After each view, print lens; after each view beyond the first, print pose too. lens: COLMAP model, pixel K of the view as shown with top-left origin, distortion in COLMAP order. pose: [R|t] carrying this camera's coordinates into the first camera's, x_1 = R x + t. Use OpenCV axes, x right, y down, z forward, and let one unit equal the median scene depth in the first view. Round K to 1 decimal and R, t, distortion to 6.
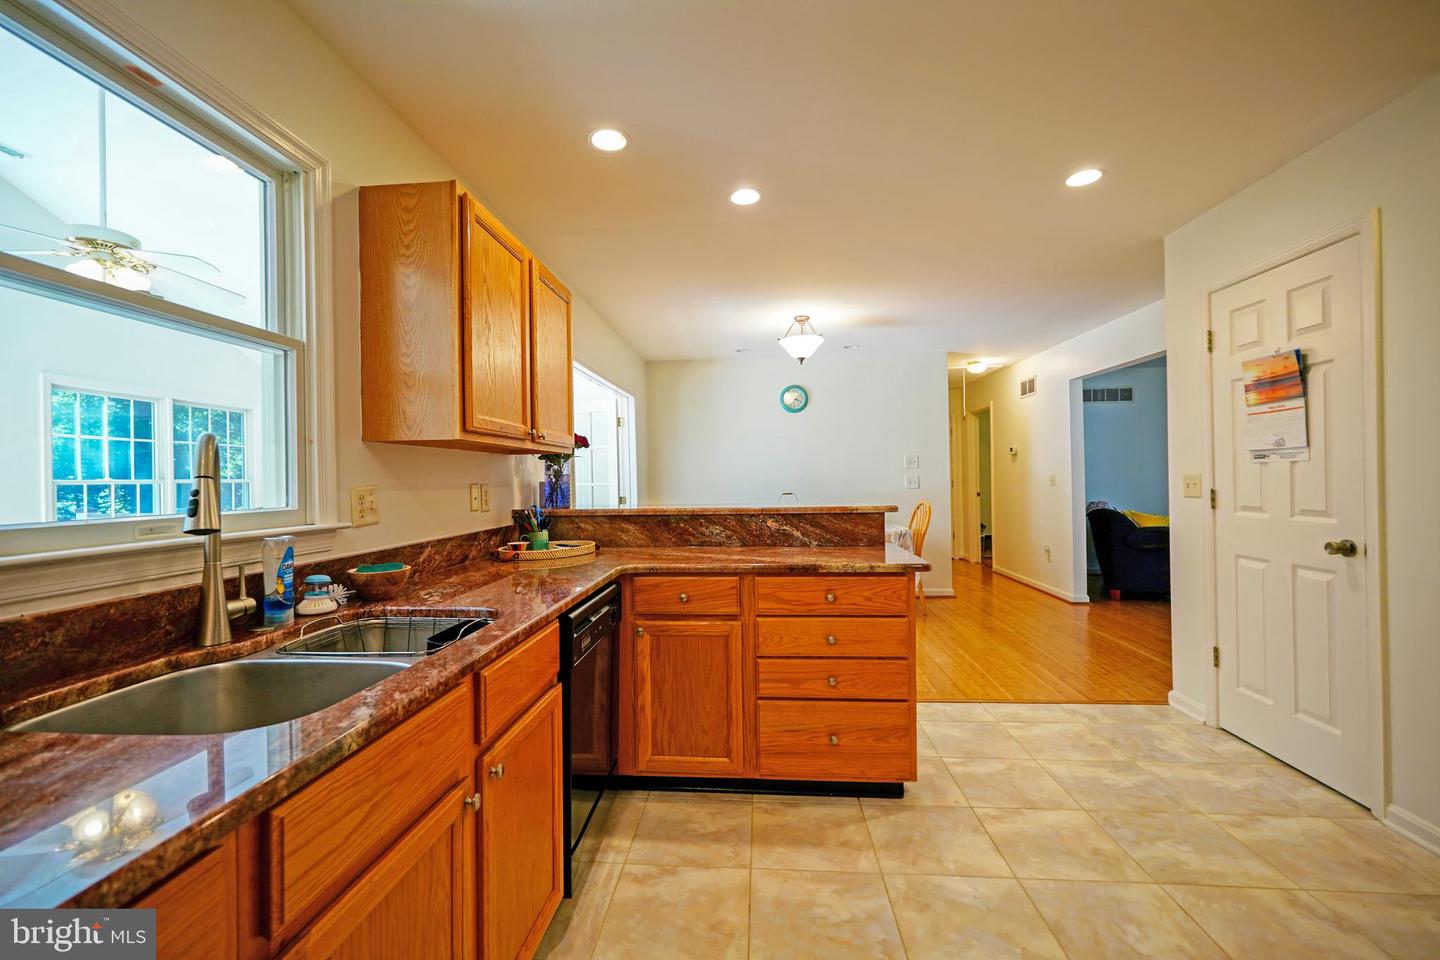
lens RADIAL K [[609.0, 0, 709.8], [0, 609.0, 478.4], [0, 0, 1]] dist [-0.007180, 0.005109]
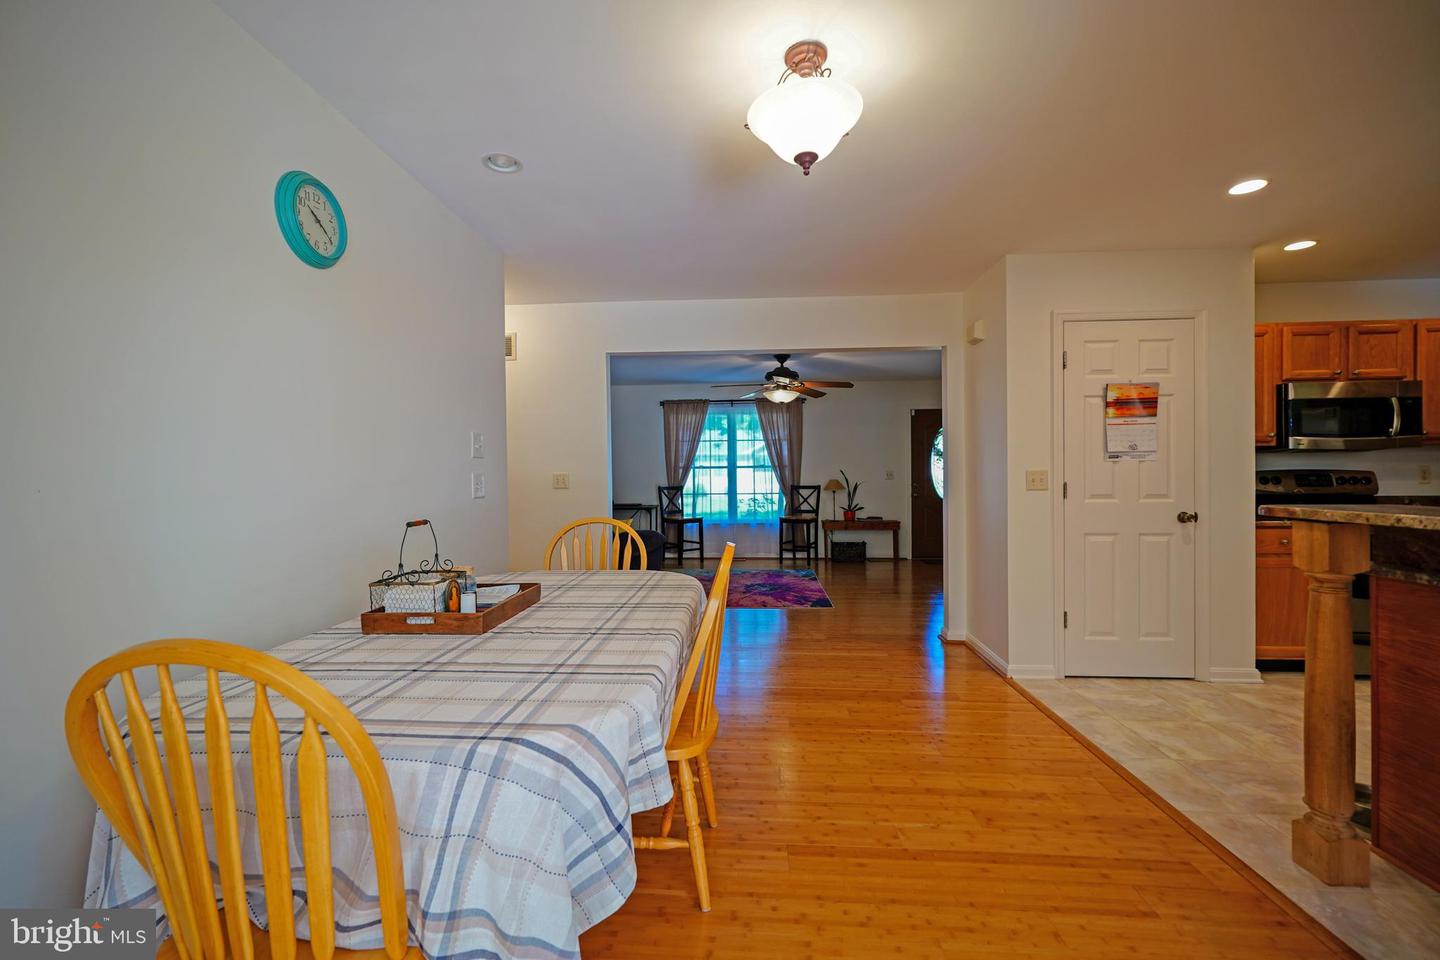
lens RADIAL K [[609.0, 0, 709.8], [0, 609.0, 478.4], [0, 0, 1]] dist [-0.007180, 0.005109]
pose [[-0.013558, 0.006225, 0.999889, -0.430757], [0.008737, 0.999943, -0.006107, 0.012401], [-0.999870, 0.008653, -0.013612, 1.962321]]
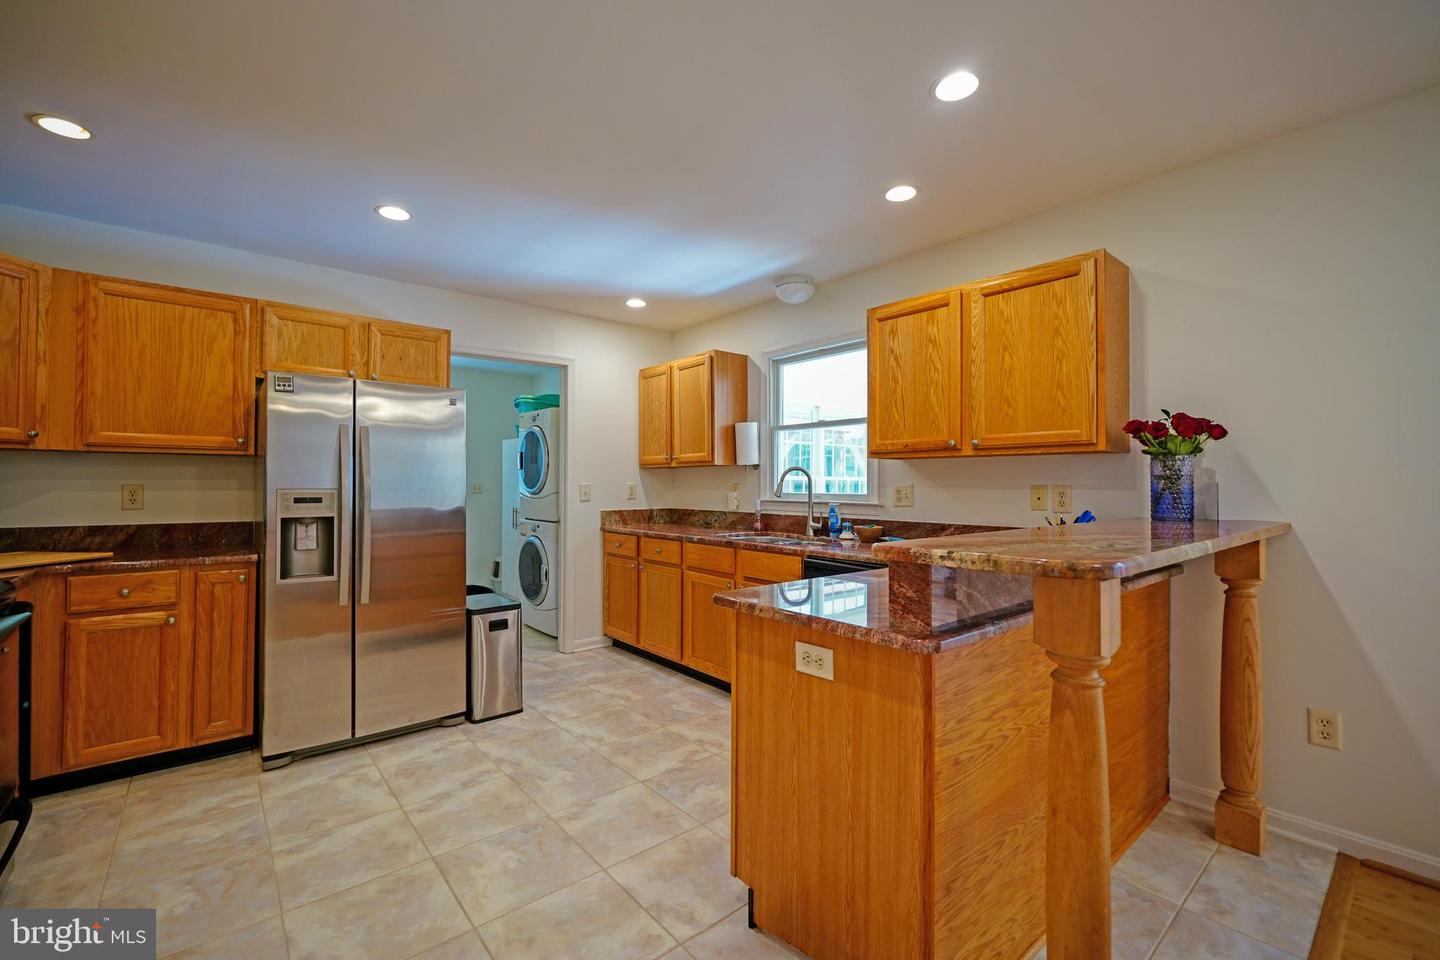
lens RADIAL K [[608.0, 0, 708.1], [0, 608.0, 477.3], [0, 0, 1]] dist [-0.009089, 0.004744]
pose [[-0.713968, 0.005567, -0.700156, 0.801354], [0.007704, 0.999970, 0.000095, -0.009960], [0.700136, -0.005327, -0.713990, 1.361625]]
